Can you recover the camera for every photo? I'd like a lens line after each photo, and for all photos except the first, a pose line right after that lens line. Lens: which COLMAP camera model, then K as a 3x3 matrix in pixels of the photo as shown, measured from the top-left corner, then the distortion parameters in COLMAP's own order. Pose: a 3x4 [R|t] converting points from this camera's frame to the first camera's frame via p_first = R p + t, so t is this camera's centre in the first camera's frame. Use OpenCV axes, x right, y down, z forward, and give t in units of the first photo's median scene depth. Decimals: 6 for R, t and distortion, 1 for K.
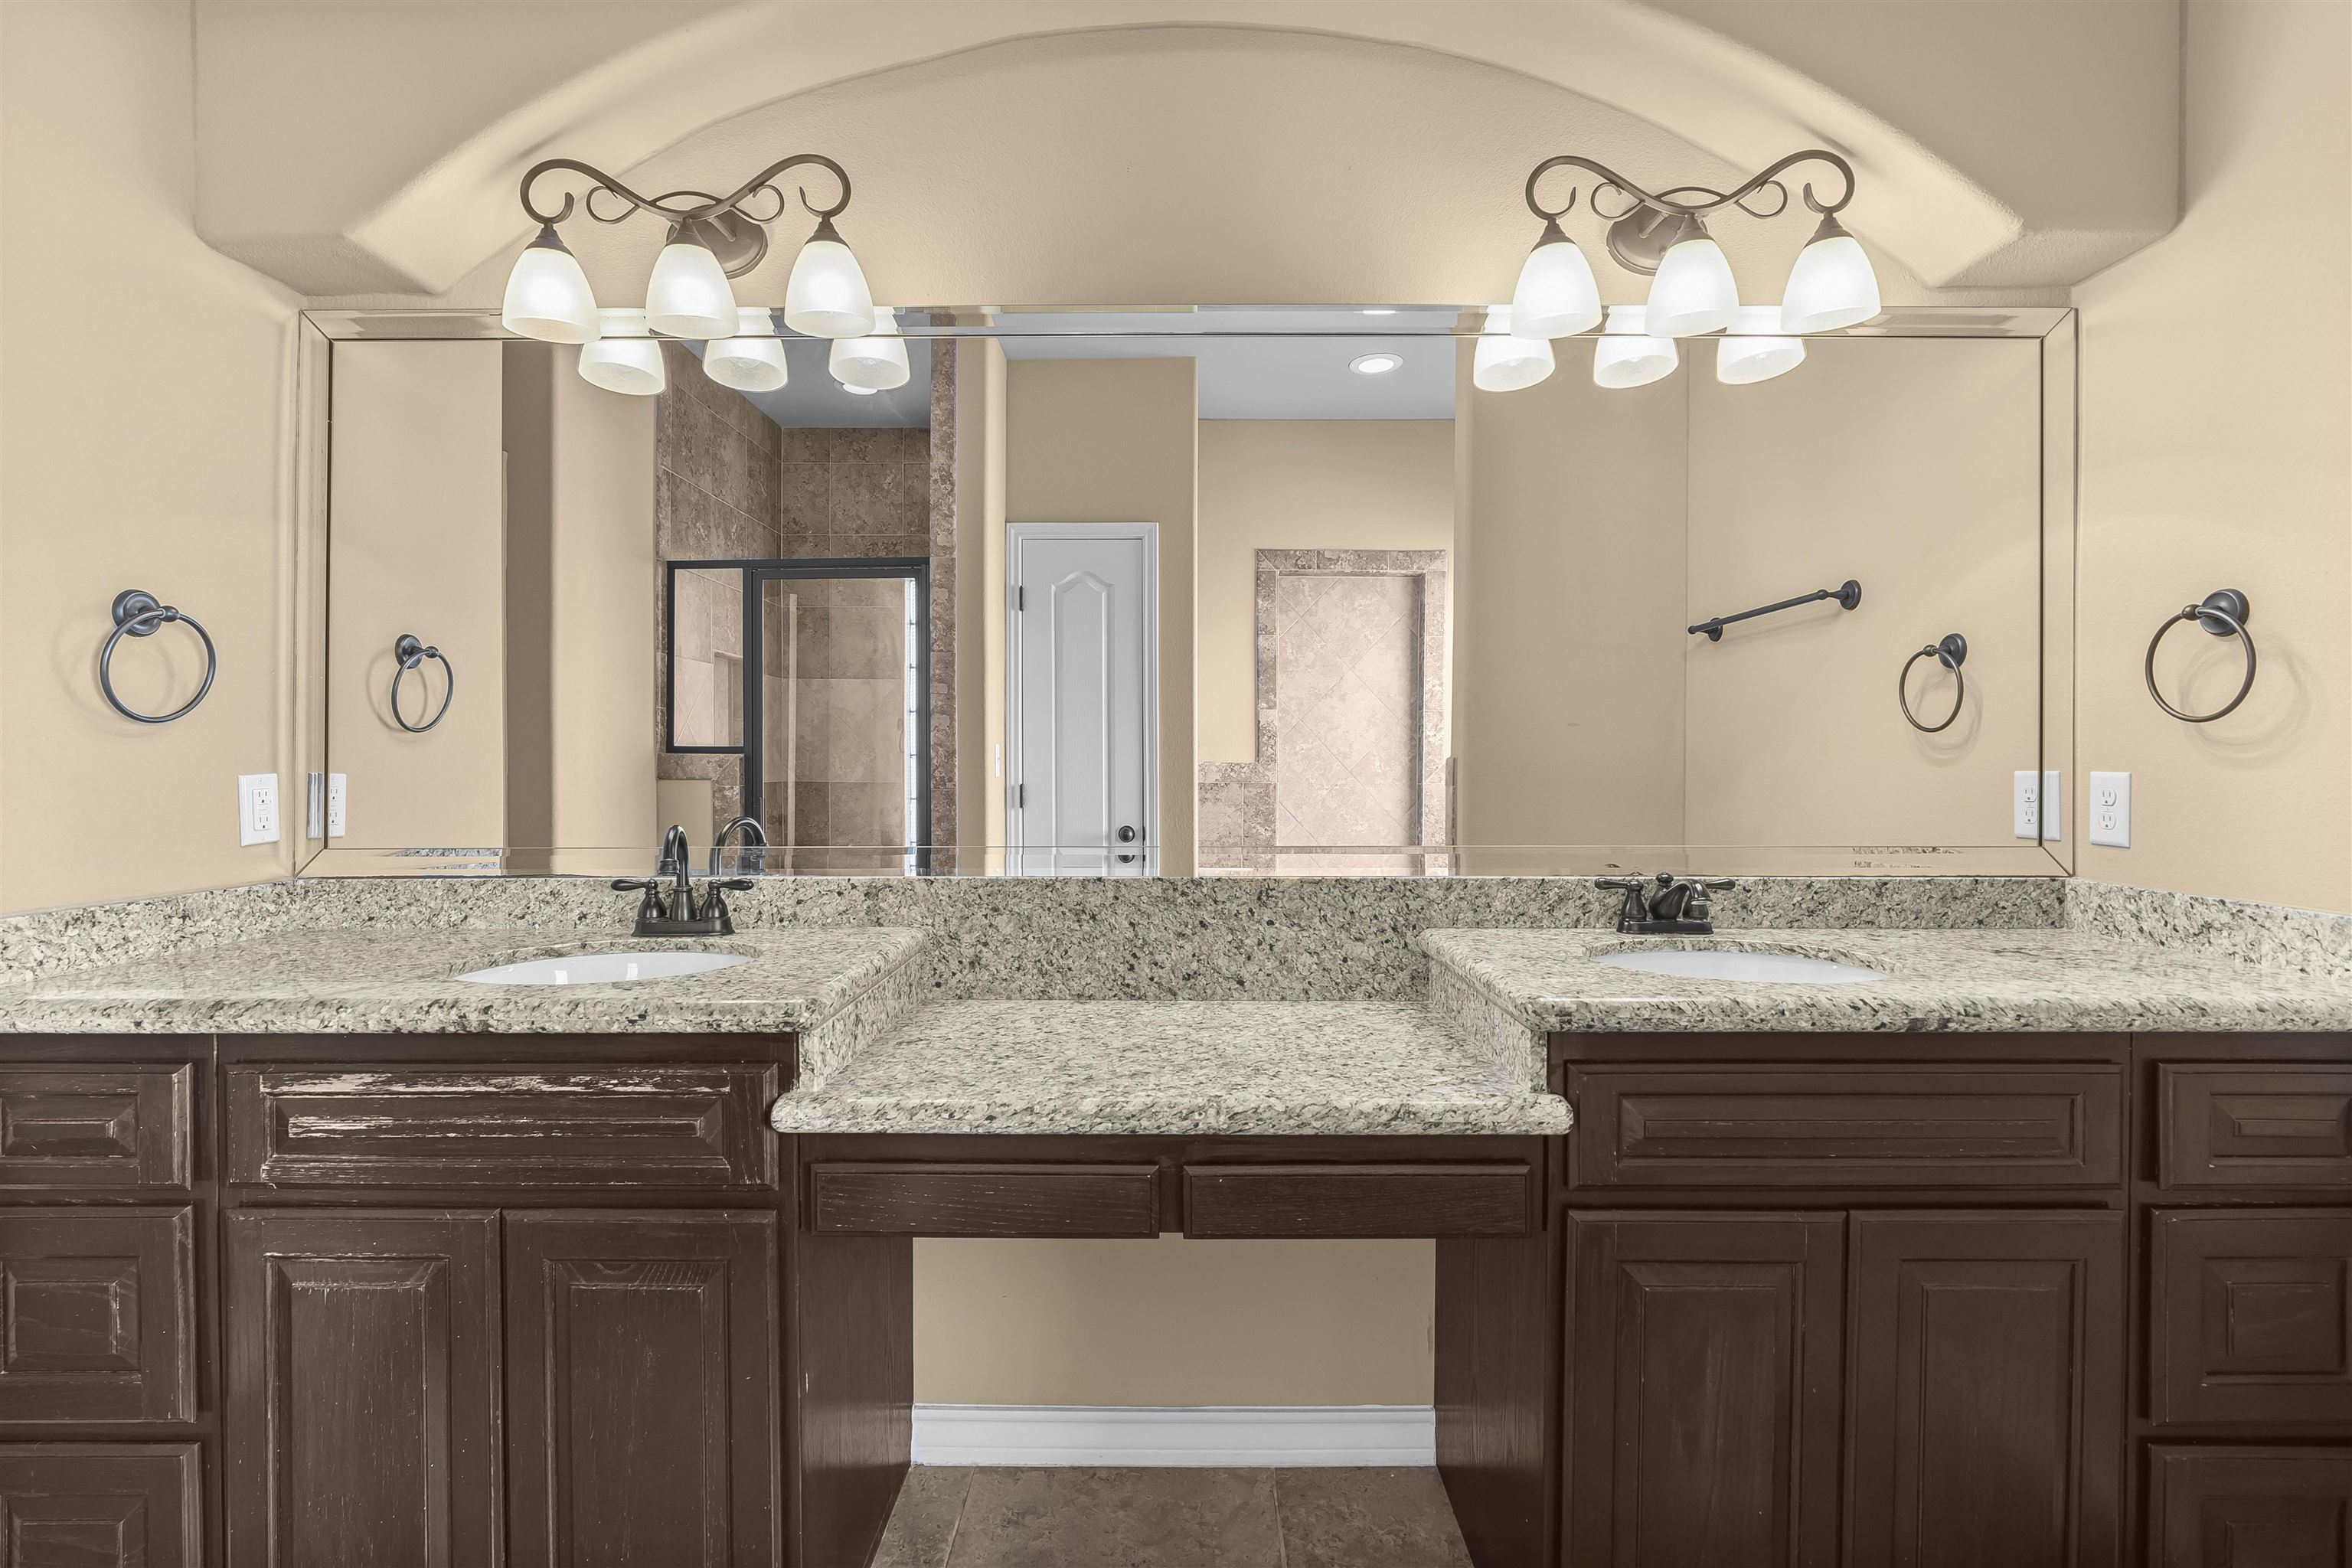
lens RADIAL K [[1079.0, 0, 1179.5], [0, 1079.0, 766.5], [0, 0, 1]] dist [-0.009954, 0.000190]
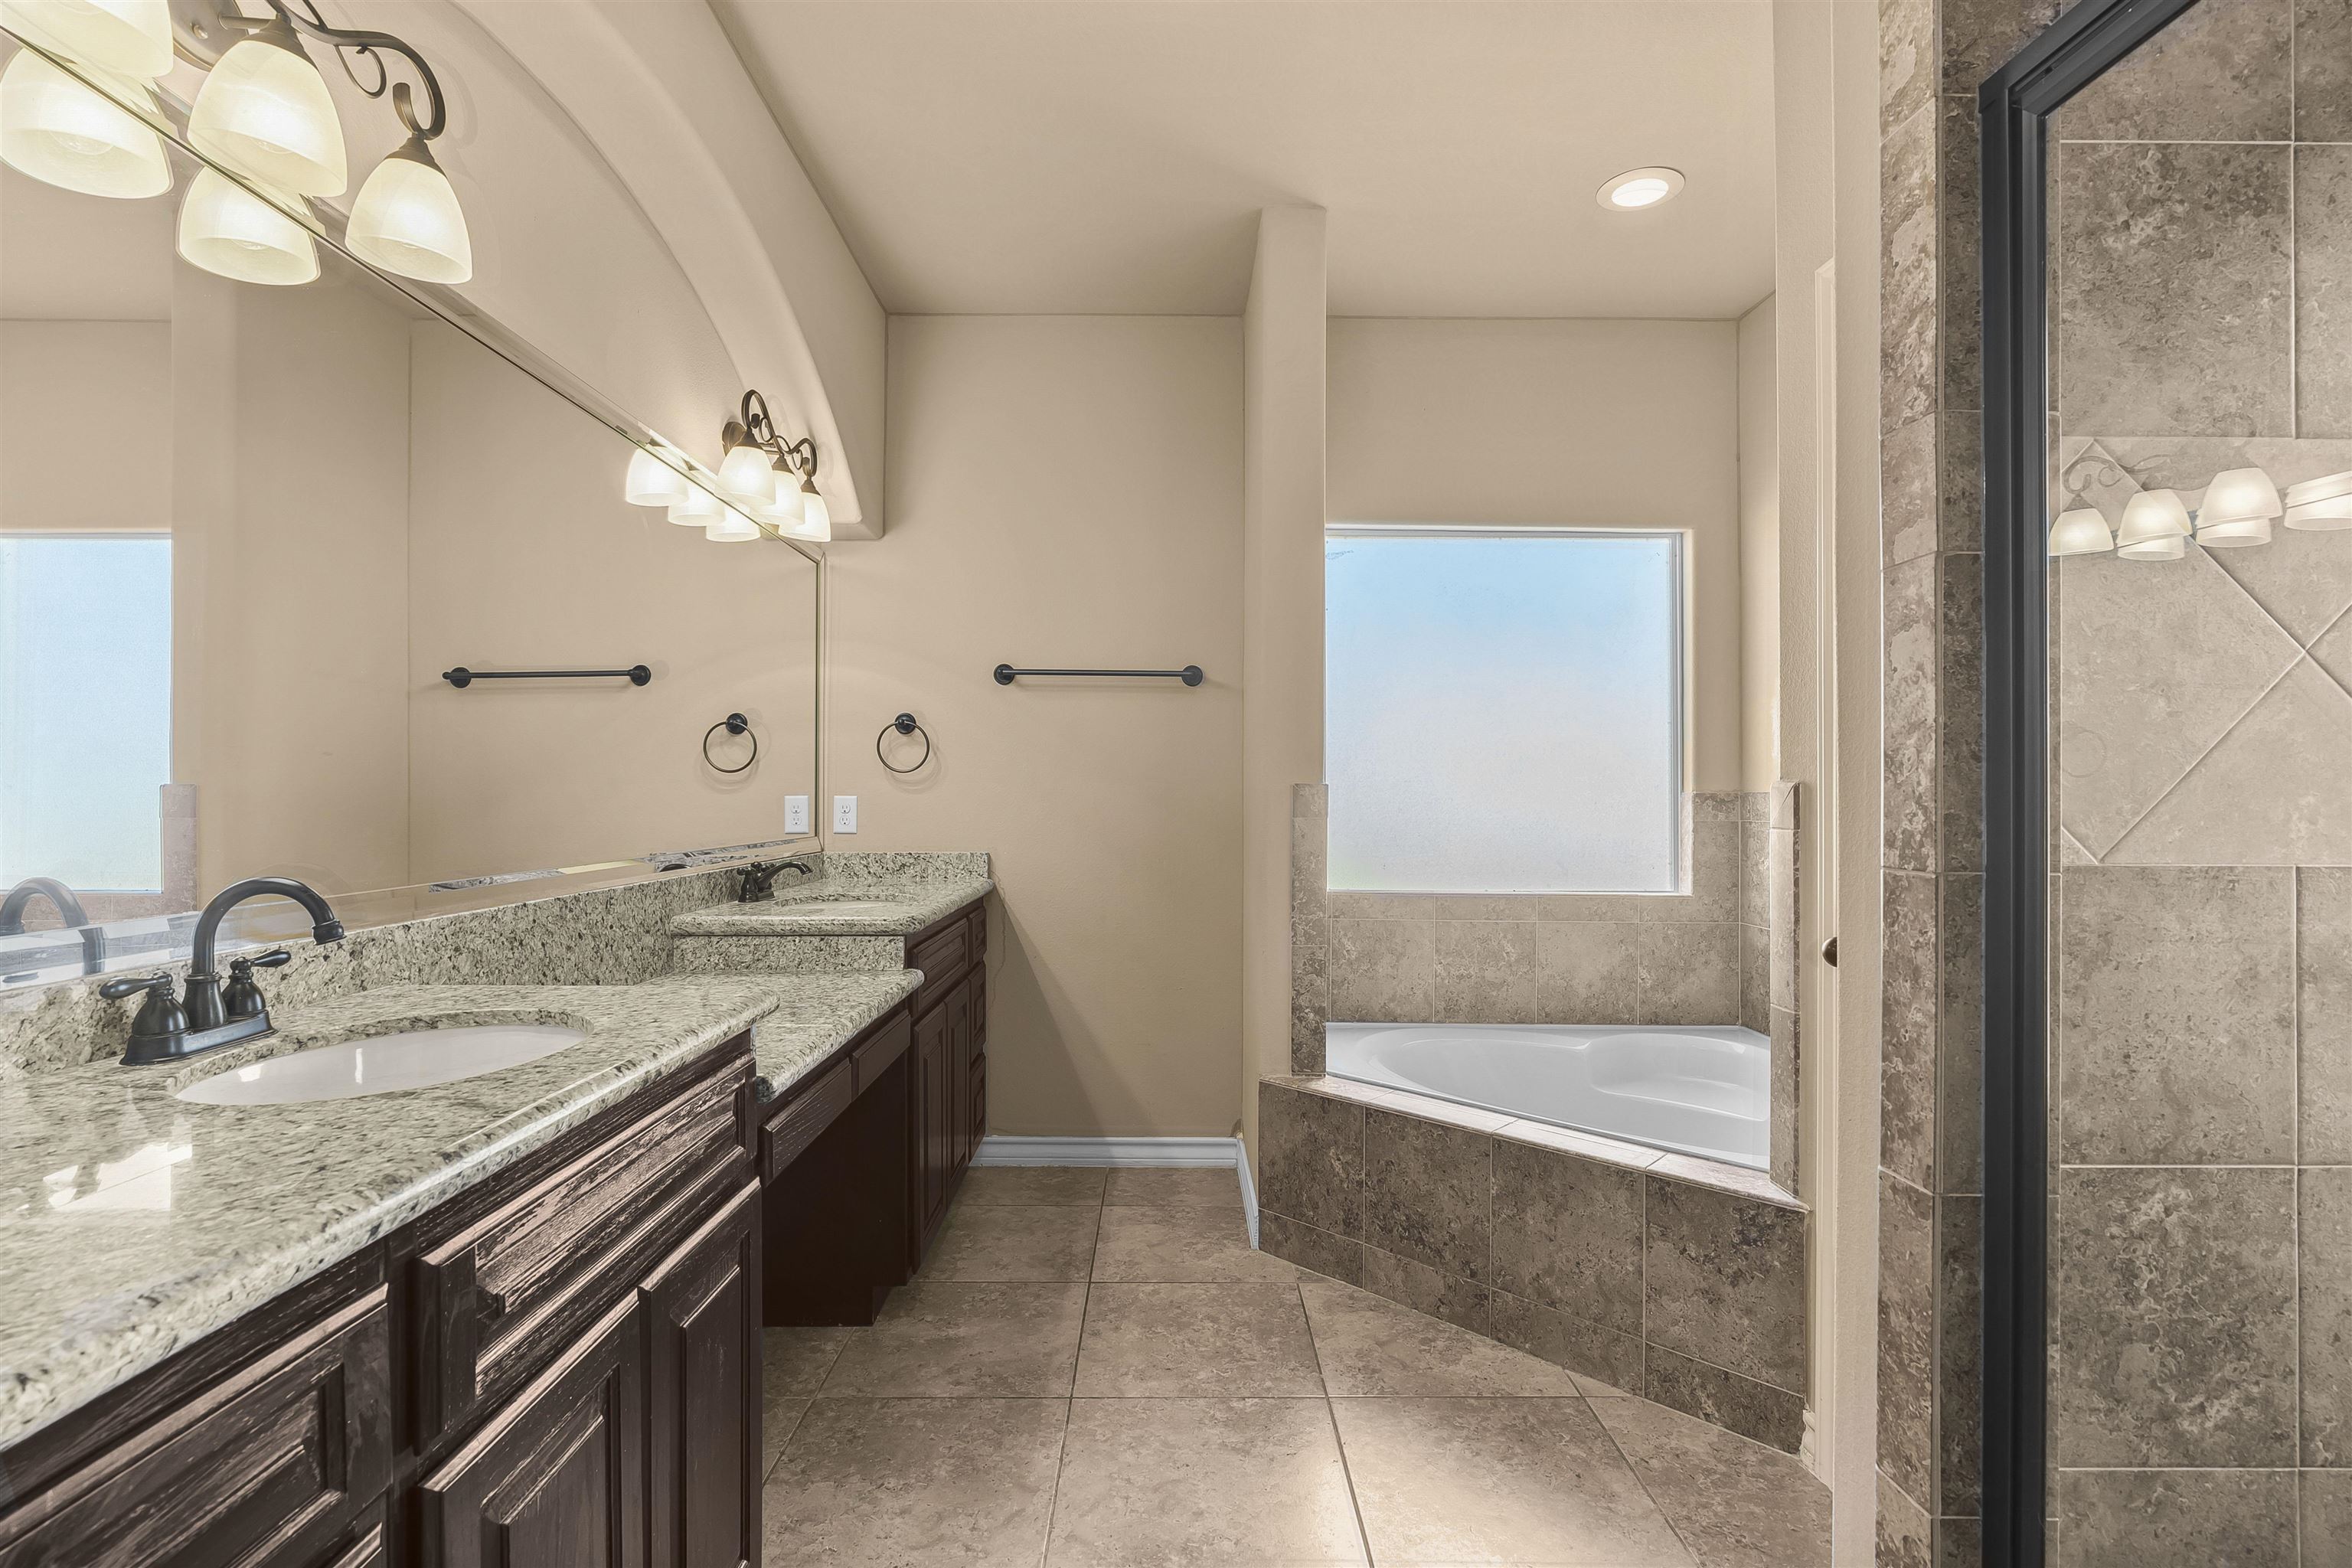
lens RADIAL K [[1081.7, 0, 1167.9], [0, 1081.7, 790.7], [0, 0, 1]] dist [-0.011488, 0.000094]
pose [[-0.001269, 0.002693, 0.999996, -1.085695], [0.008357, 0.999961, -0.002682, 0.005429], [-0.999964, 0.008353, -0.001291, 0.396609]]
